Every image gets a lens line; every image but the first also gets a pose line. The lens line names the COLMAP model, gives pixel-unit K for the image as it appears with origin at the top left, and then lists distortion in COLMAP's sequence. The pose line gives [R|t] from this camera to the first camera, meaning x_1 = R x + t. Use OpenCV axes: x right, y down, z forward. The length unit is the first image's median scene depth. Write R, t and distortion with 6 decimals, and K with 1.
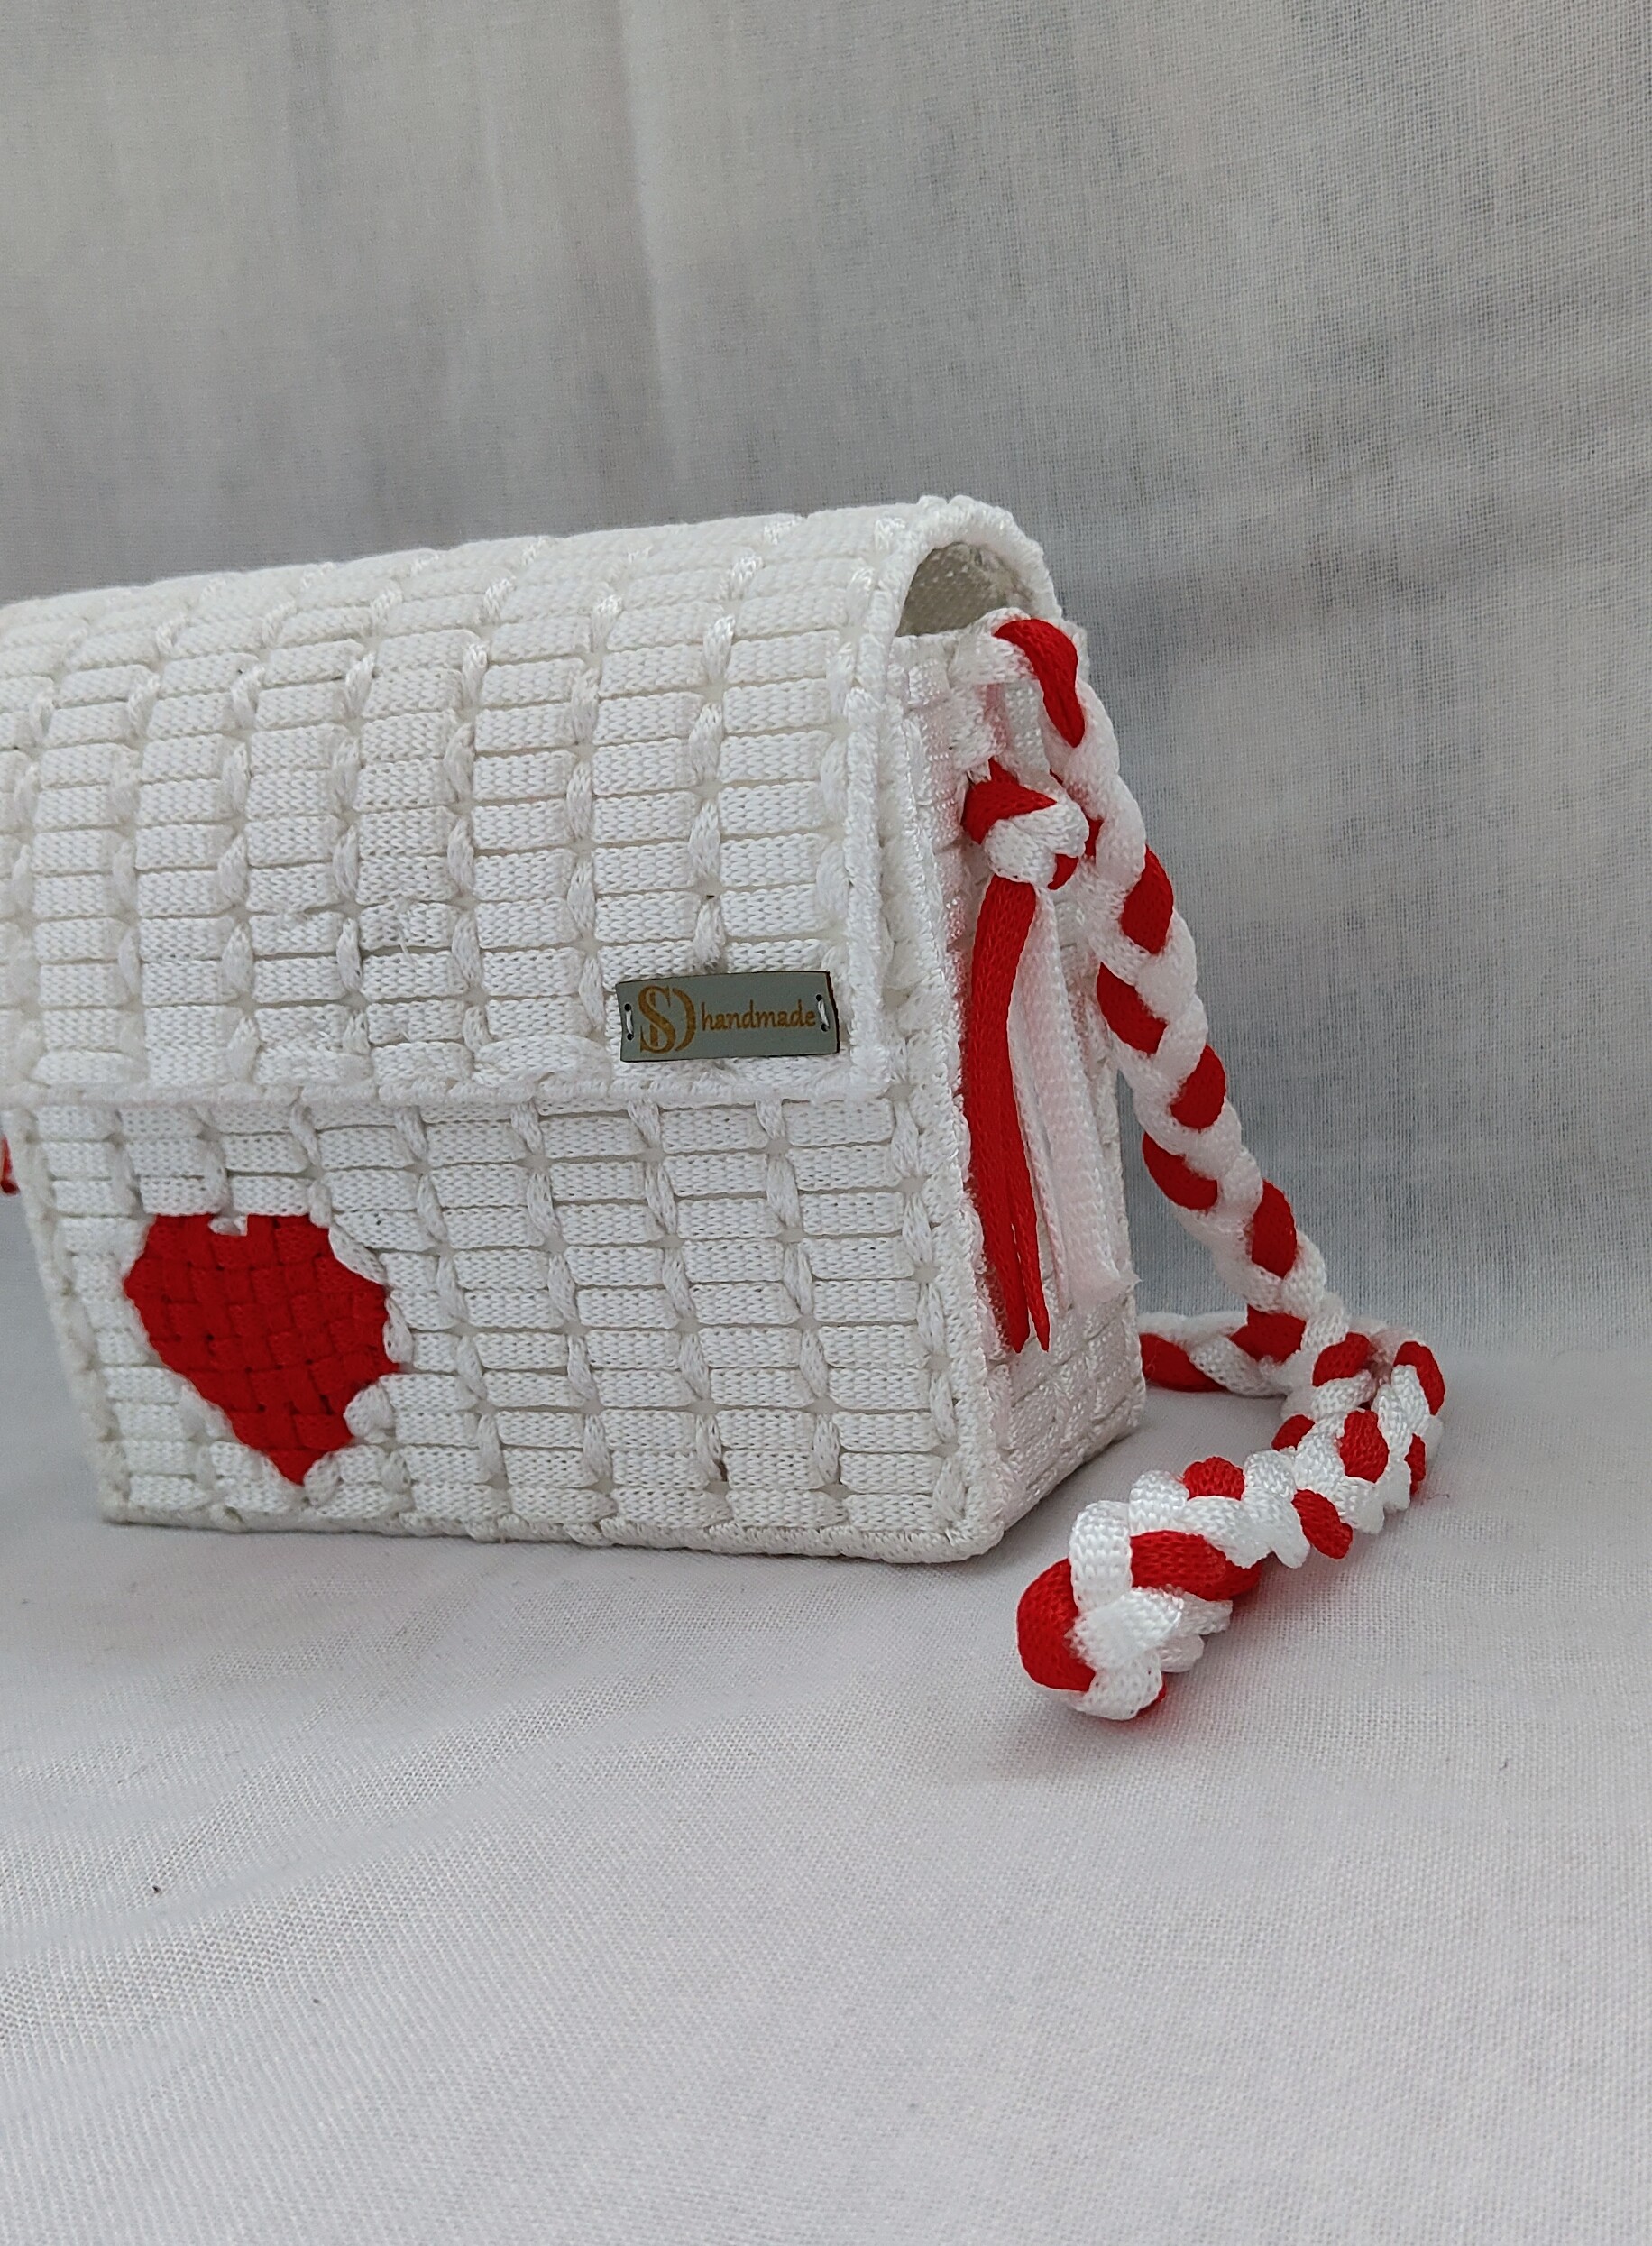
lens RADIAL K [[1632.8, 0, 826.4], [0, 1632.8, 1111.7], [0, 0, 1]] dist [-0.002872, -0.006610]
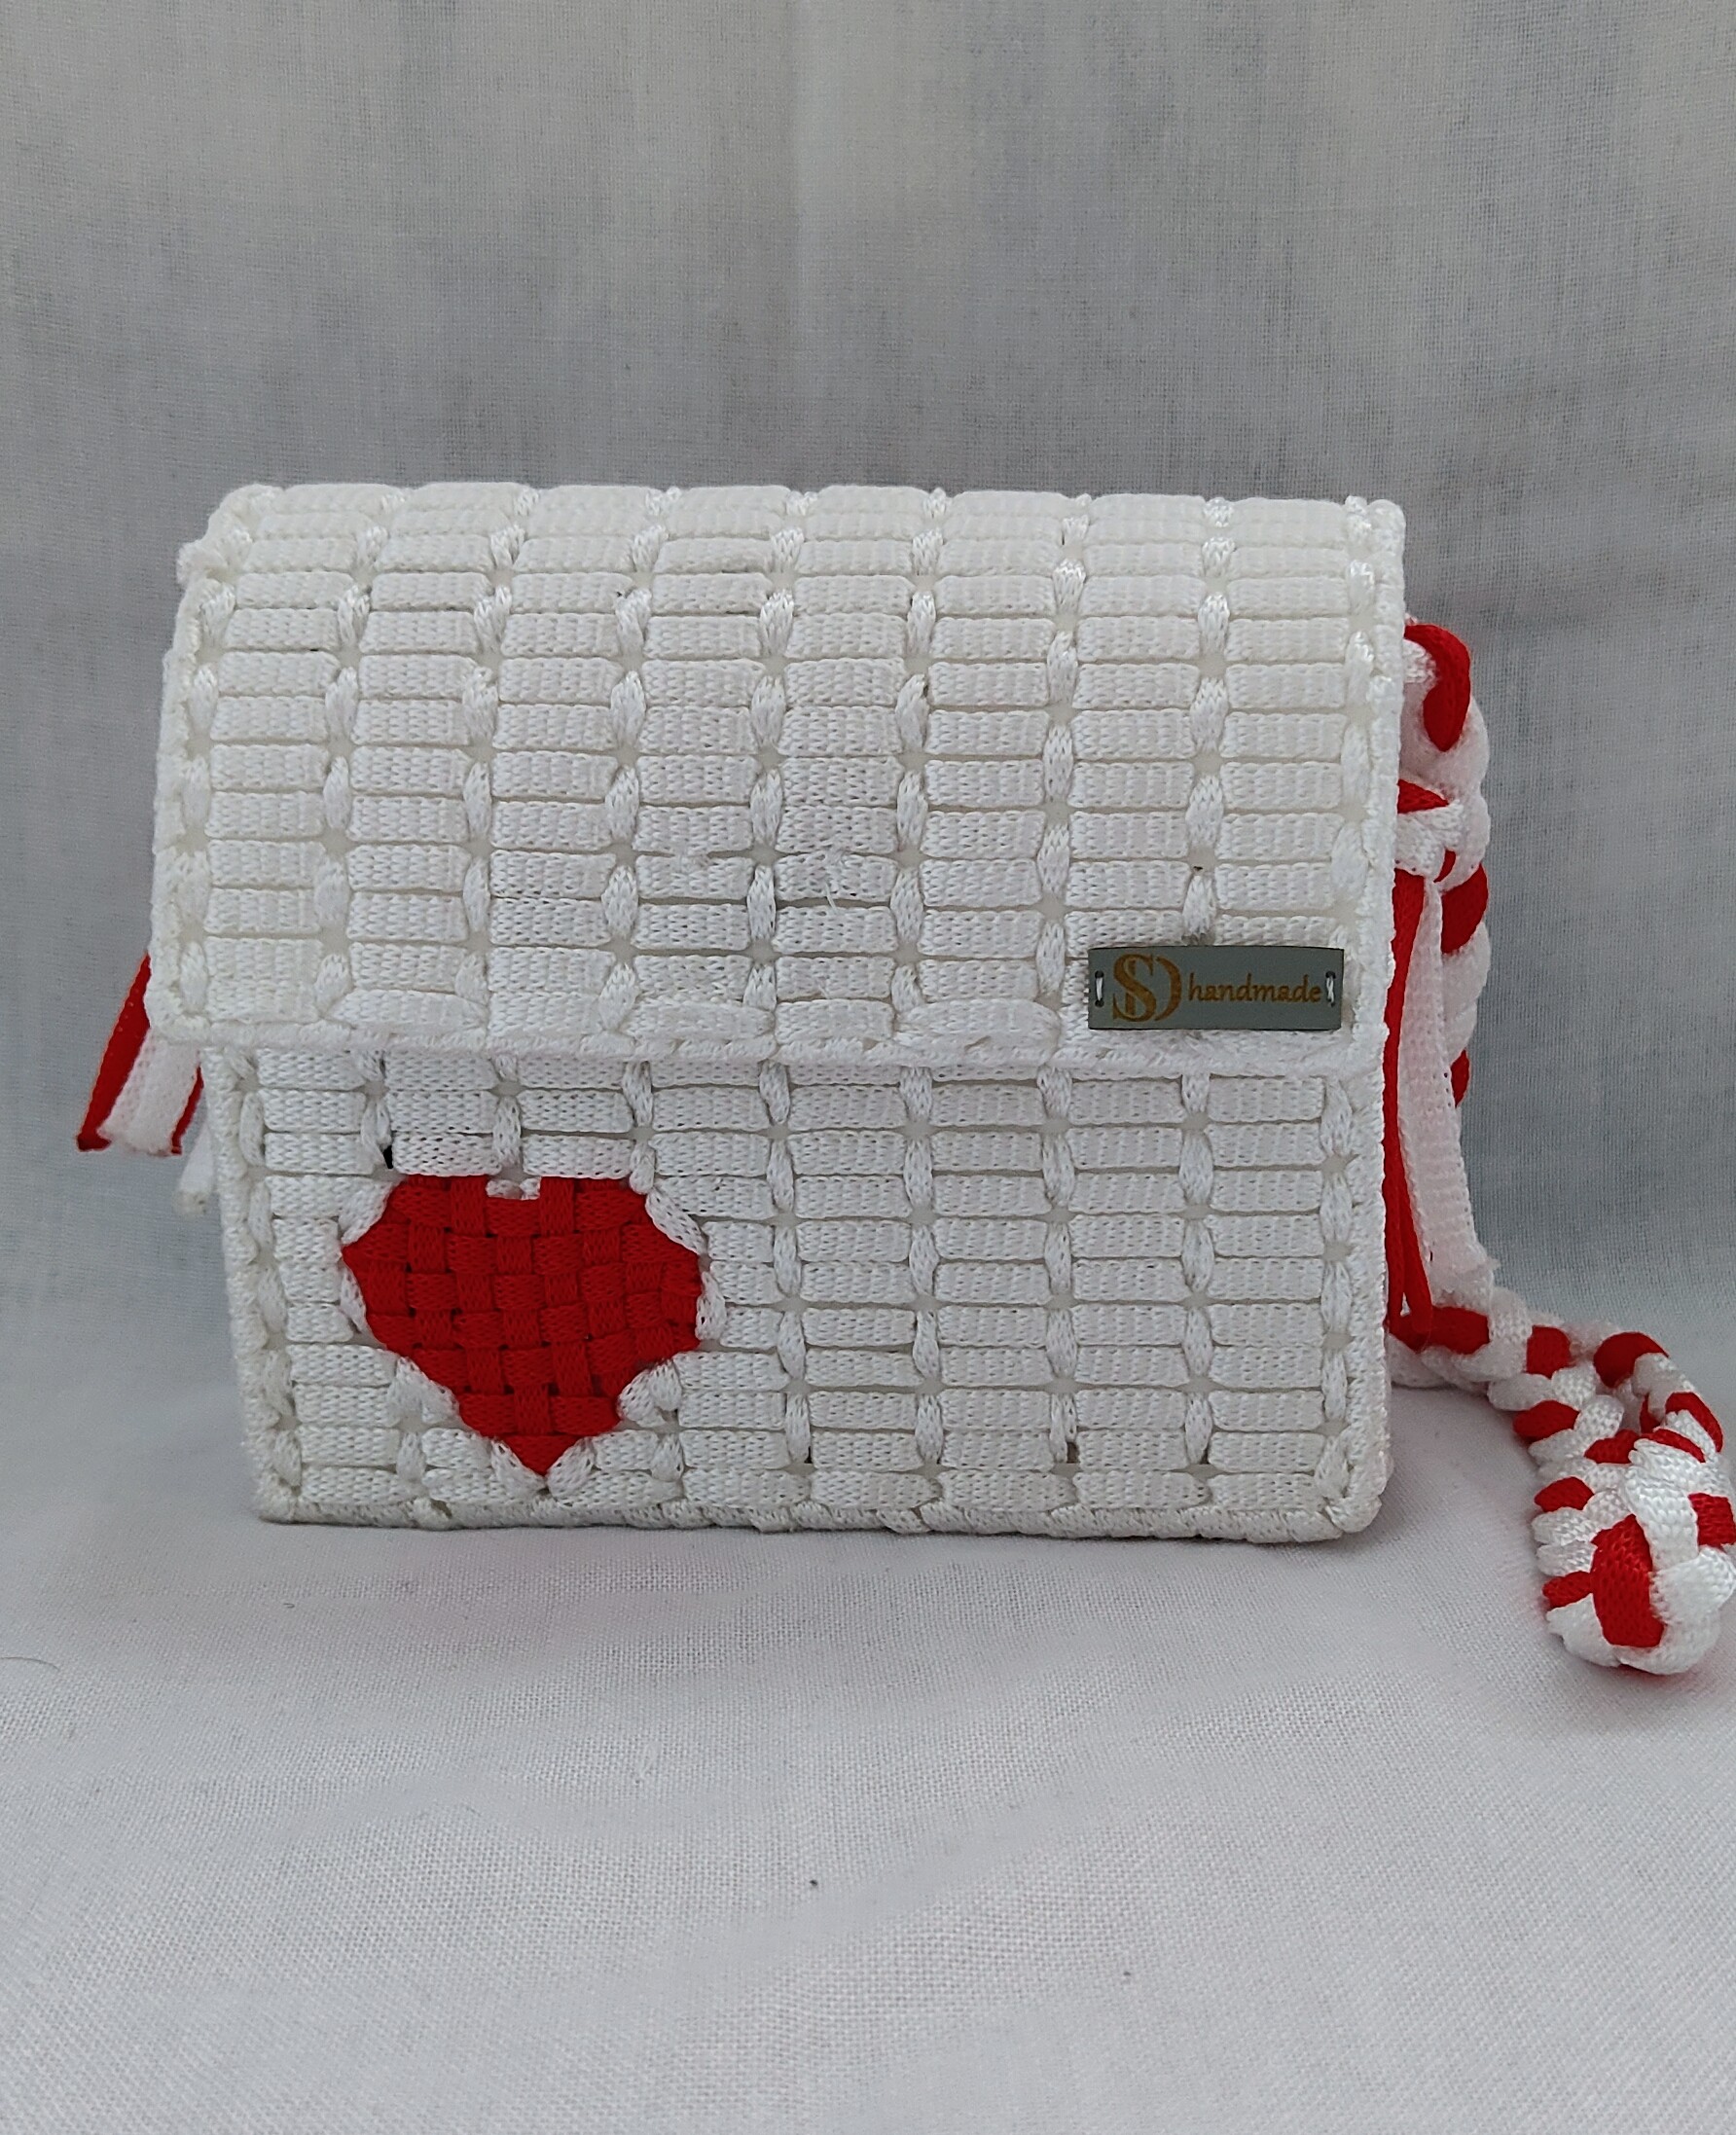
lens RADIAL K [[1702.2, 0, 868.0], [0, 1702.2, 1067.5], [0, 0, 1]] dist [0.007076, -0.006017]
pose [[0.977627, 0.045110, 0.205450, -0.418372], [-0.038948, 0.998665, -0.033945, 0.029546], [-0.206707, 0.025183, 0.978079, 0.018464]]
